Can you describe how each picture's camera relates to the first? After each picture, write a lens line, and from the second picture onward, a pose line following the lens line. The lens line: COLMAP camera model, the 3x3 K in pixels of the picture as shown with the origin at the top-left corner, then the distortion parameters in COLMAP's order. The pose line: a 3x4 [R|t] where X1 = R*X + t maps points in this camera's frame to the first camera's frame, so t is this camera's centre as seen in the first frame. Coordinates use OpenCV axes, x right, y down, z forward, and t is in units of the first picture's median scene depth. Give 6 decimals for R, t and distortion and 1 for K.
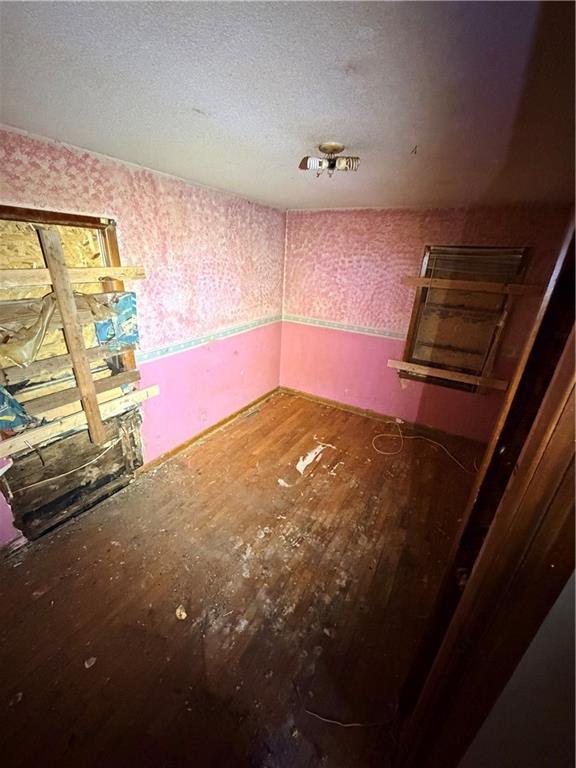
lens RADIAL K [[307.9, 0, 285.8], [0, 307.9, 383.6], [0, 0, 1]] dist [-0.000052, 0.000072]
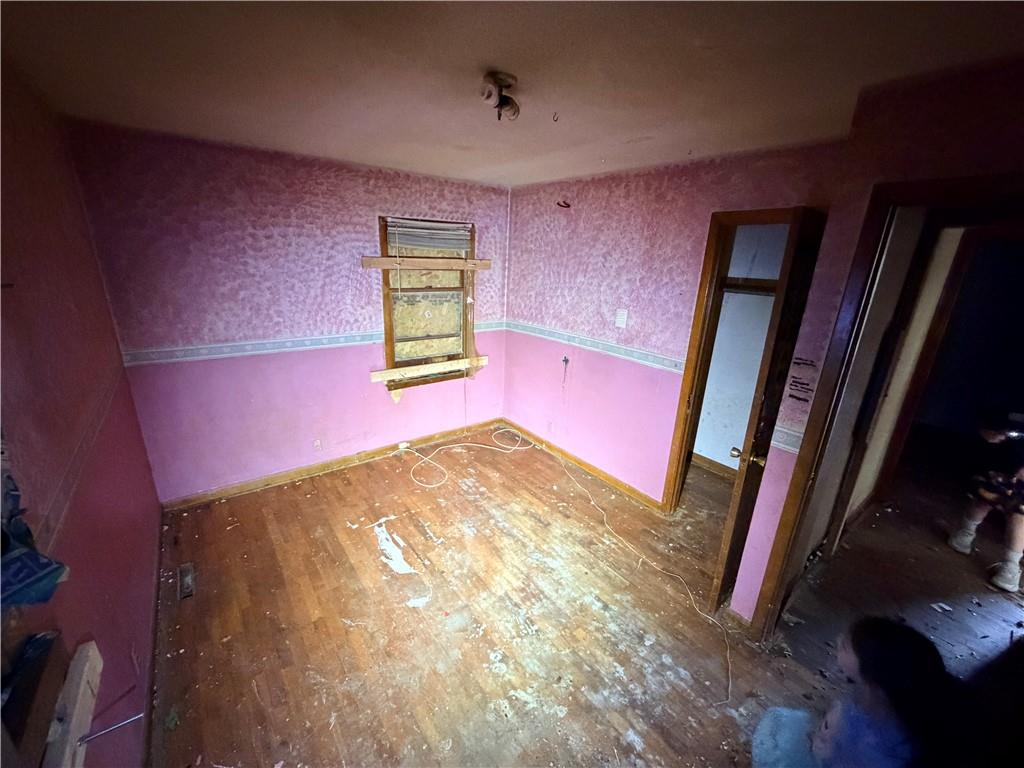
lens RADIAL K [[410.5, 0, 511.1], [0, 410.5, 386.6], [0, 0, 1]] dist [-0.000052, 0.000072]
pose [[0.369301, -0.314367, 0.874523, -0.463370], [0.340735, 0.921314, 0.187299, -0.137304], [-0.864591, 0.228811, 0.447358, 0.356796]]
